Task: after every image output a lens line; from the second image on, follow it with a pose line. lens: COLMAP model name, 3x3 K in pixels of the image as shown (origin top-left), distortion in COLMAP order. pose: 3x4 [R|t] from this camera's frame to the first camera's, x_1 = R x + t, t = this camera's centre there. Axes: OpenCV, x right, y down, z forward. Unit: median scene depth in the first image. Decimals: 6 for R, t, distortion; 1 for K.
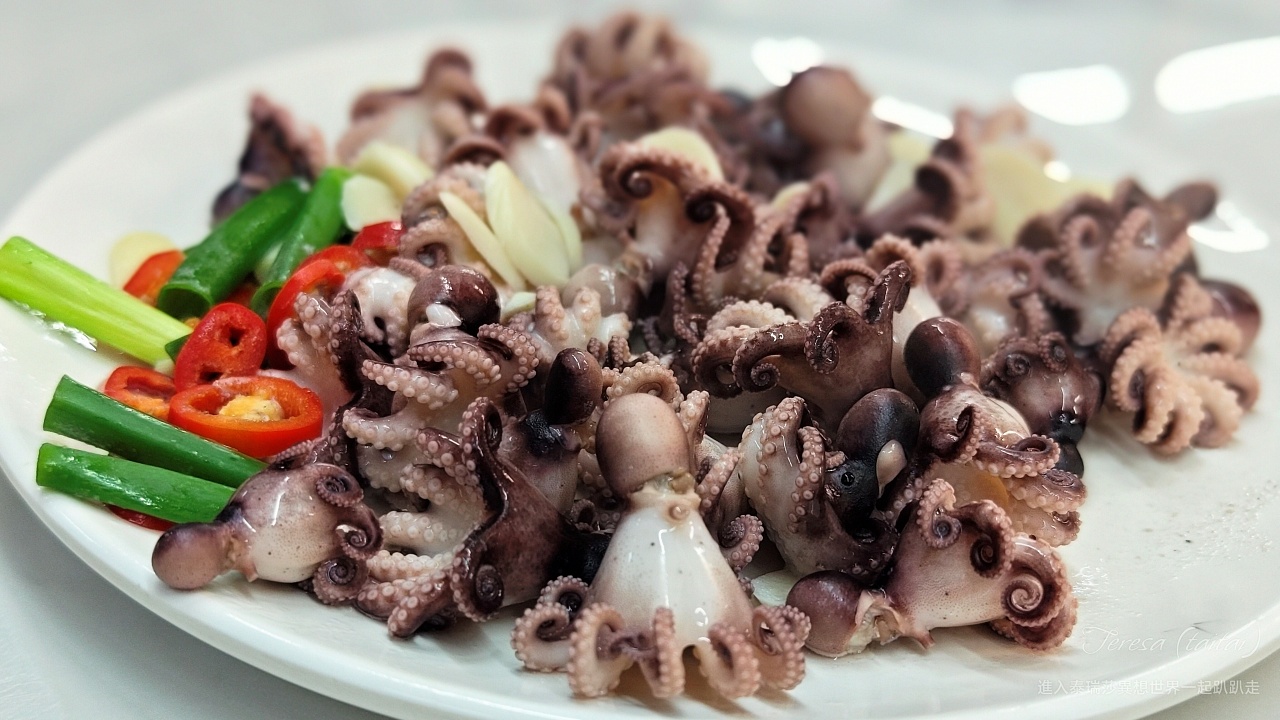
lens RADIAL K [[2065.5, 0, 640.0], [0, 2065.5, 360.0], [0, 0, 1]] dist [0.016479, 0.020145]
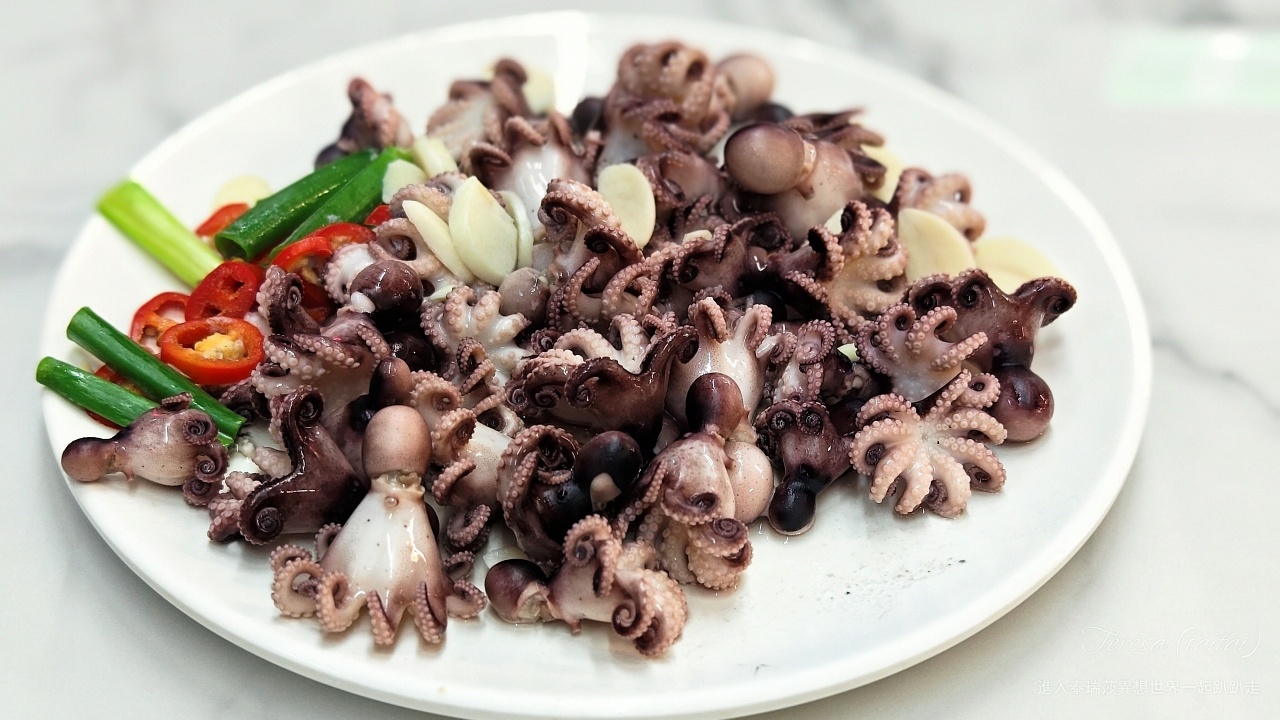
lens RADIAL K [[2065.5, 0, 640.0], [0, 2065.5, 360.0], [0, 0, 1]] dist [0.016479, 0.020145]
pose [[0.927462, 0.199864, -0.316020, 0.551828], [-0.154231, 0.974395, 0.163608, -0.253898], [0.340628, -0.103000, 0.934539, -0.226394]]
